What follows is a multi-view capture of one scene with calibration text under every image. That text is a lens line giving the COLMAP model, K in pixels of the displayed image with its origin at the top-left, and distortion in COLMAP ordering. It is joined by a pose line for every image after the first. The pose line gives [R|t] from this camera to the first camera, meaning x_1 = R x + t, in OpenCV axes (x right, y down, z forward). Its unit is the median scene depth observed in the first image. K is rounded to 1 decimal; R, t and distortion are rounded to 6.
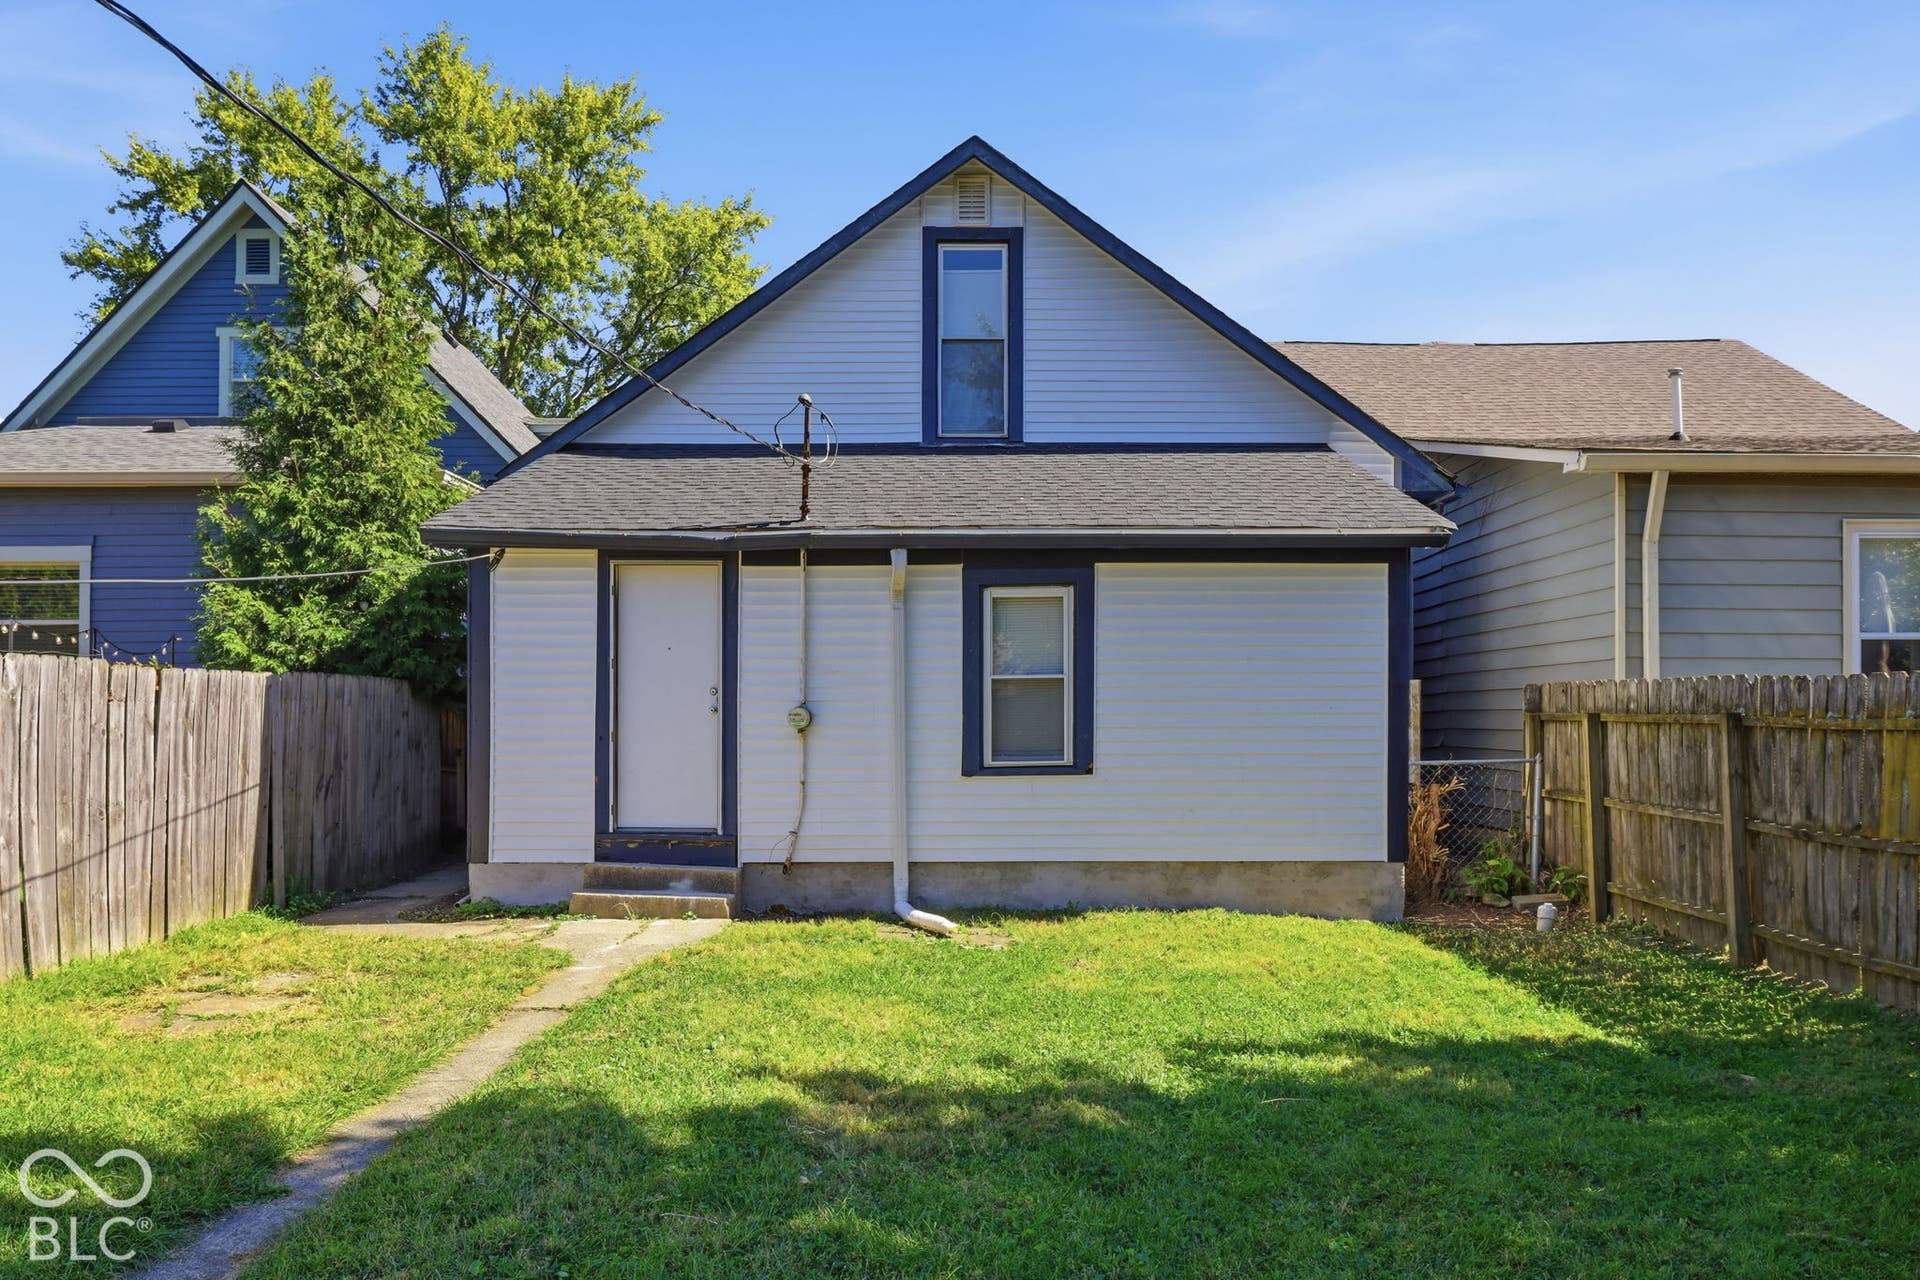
lens RADIAL K [[1308.1, 0, 962.8], [0, 1308.1, 659.8], [0, 0, 1]] dist [-0.000061, 0.001114]
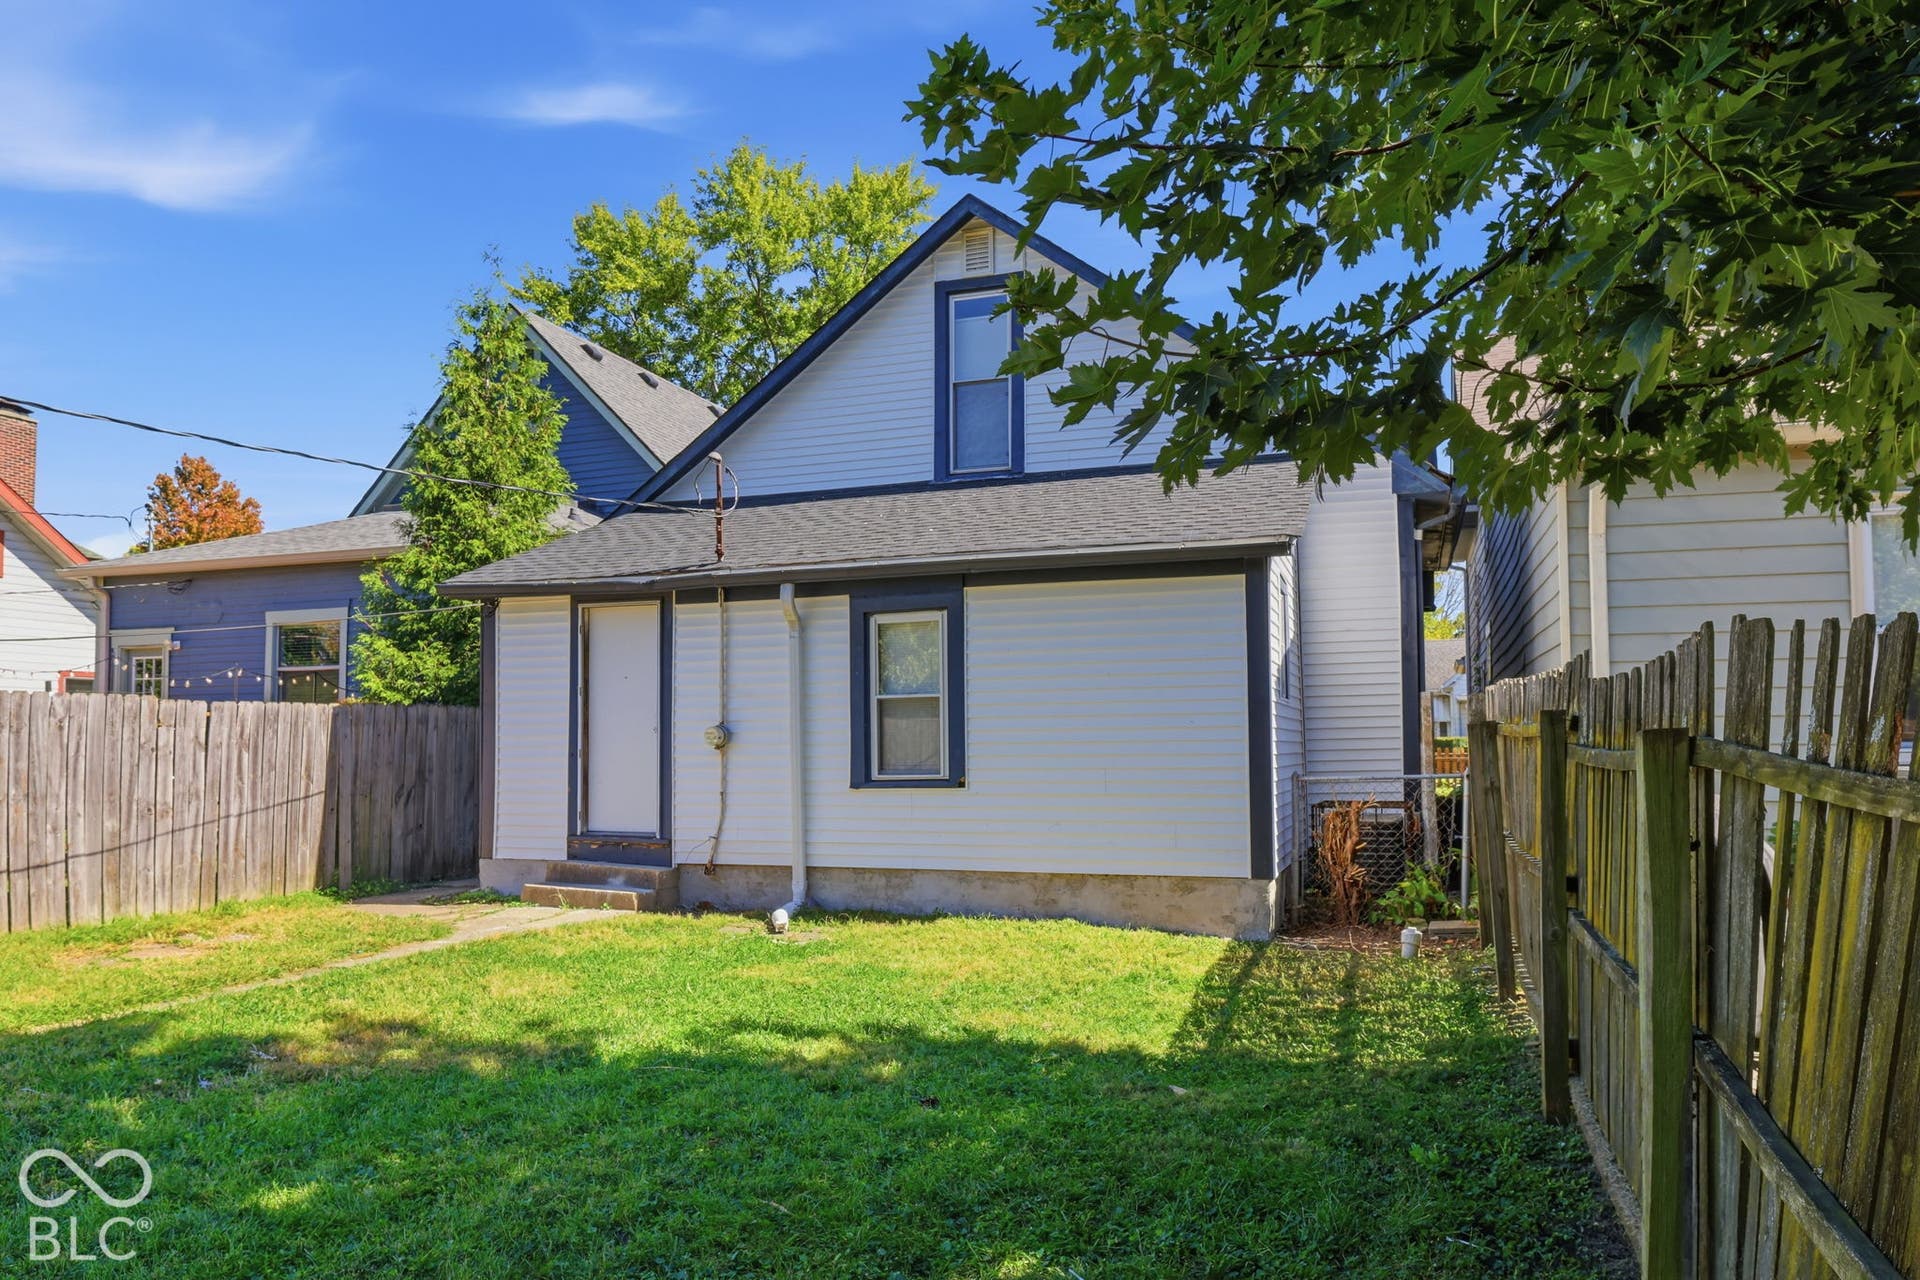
lens RADIAL K [[1285.9, 0, 960.0], [0, 1285.9, 640.0], [0, 0, 1]] dist [0.000527, 0.001788]
pose [[0.942773, -0.033430, -0.331754, 0.443249], [0.021644, 0.998999, -0.039158, 0.009321], [0.332731, 0.029737, 0.942553, 0.017369]]
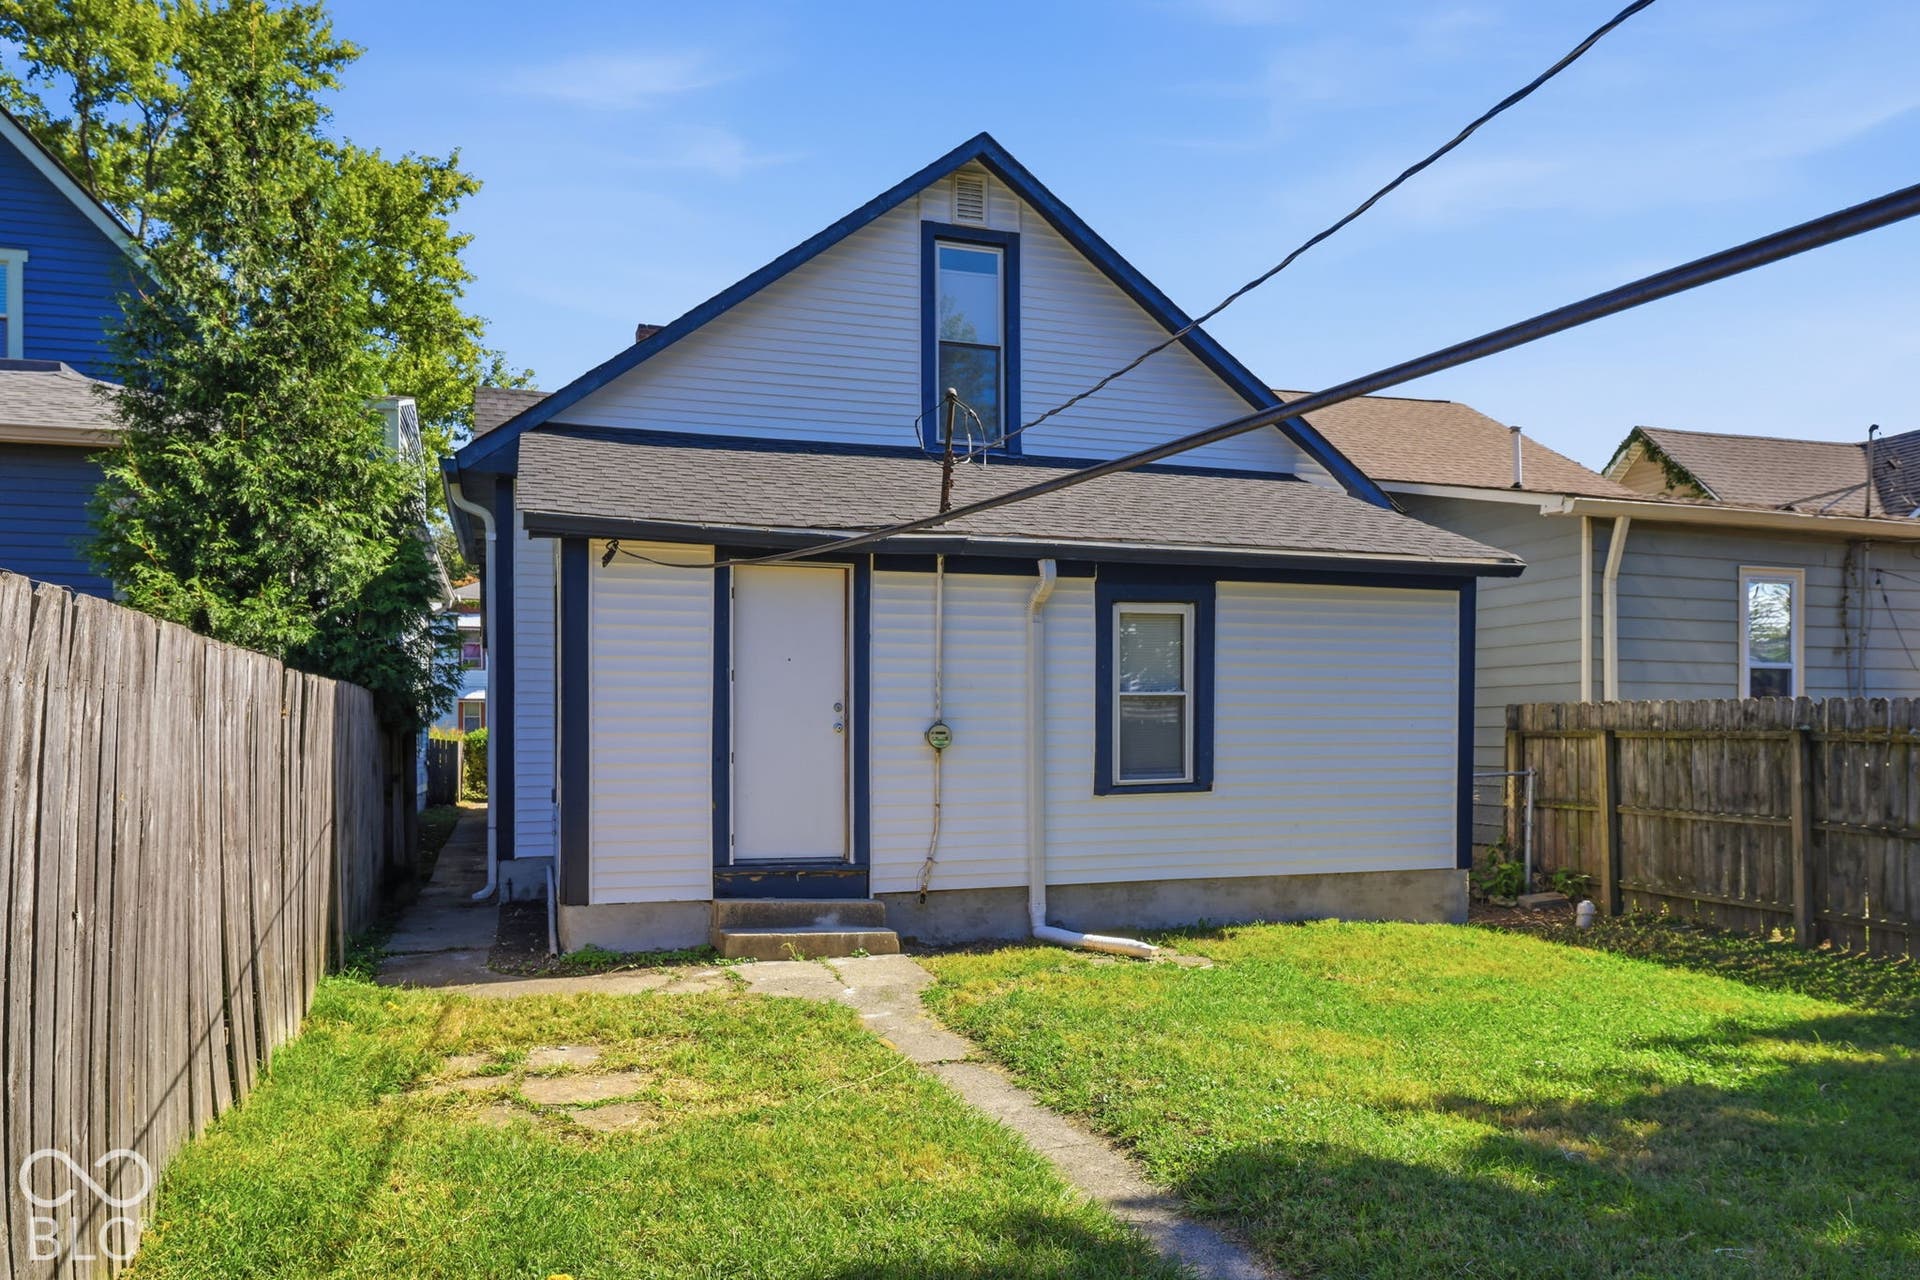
lens RADIAL K [[1316.5, 0, 962.3], [0, 1316.5, 692.4], [0, 0, 1]] dist [0.001525, -0.005245]
pose [[0.949439, 0.008353, 0.313841, -0.400514], [-0.011849, 0.999887, 0.009233, 0.004473], [-0.313729, -0.012485, 0.949431, 0.101831]]
